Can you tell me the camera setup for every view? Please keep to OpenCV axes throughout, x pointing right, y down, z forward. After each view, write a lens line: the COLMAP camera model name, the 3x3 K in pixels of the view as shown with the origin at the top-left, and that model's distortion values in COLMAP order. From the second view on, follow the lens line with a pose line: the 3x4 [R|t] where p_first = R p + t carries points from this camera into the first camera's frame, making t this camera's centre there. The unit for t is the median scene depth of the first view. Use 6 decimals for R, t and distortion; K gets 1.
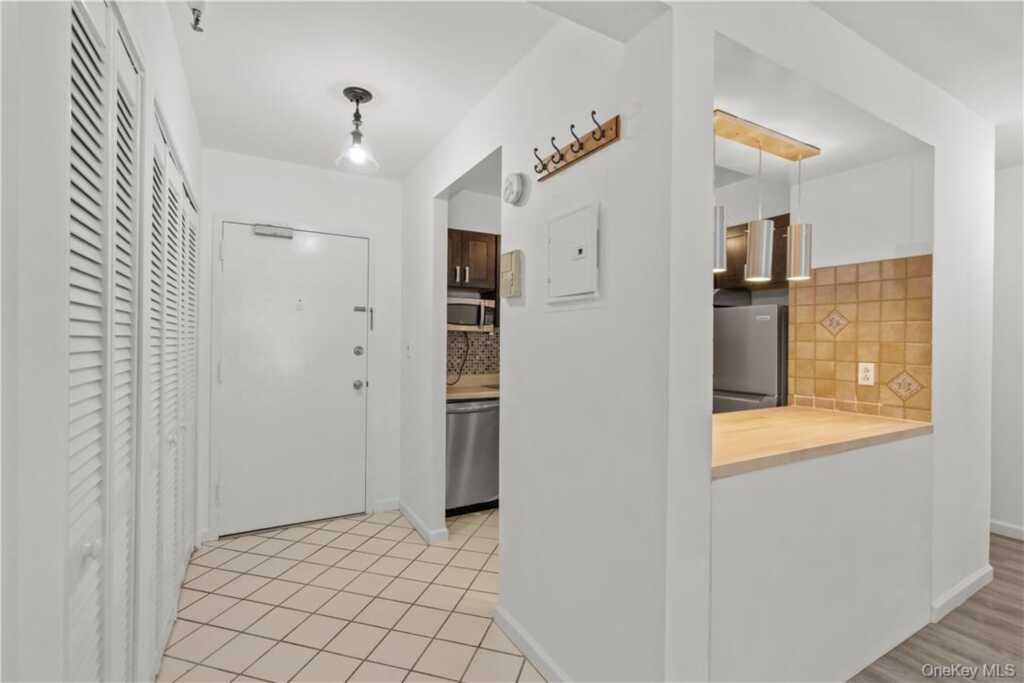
lens RADIAL K [[460.3, 0, 510.0], [0, 460.3, 338.7], [0, 0, 1]] dist [-0.009281, 0.001142]
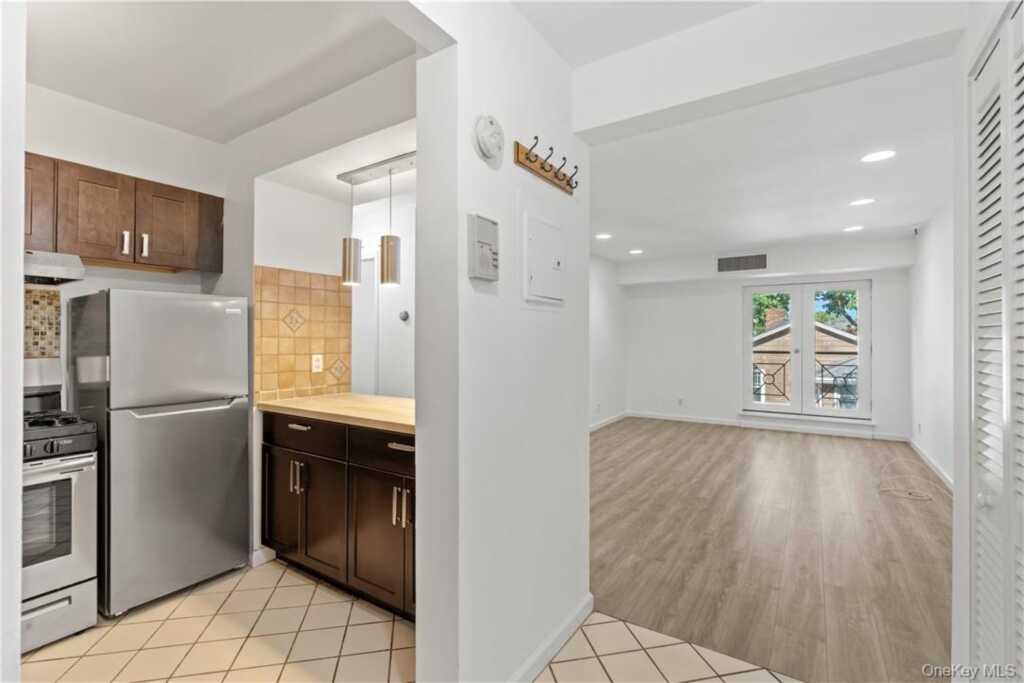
lens RADIAL K [[460.3, 0, 510.0], [0, 460.3, 338.7], [0, 0, 1]] dist [-0.009281, 0.001142]
pose [[-0.455086, -0.007589, 0.890415, -0.549584], [-0.007189, 0.999962, 0.004848, 0.000073], [-0.890418, -0.004195, -0.455124, 1.060647]]
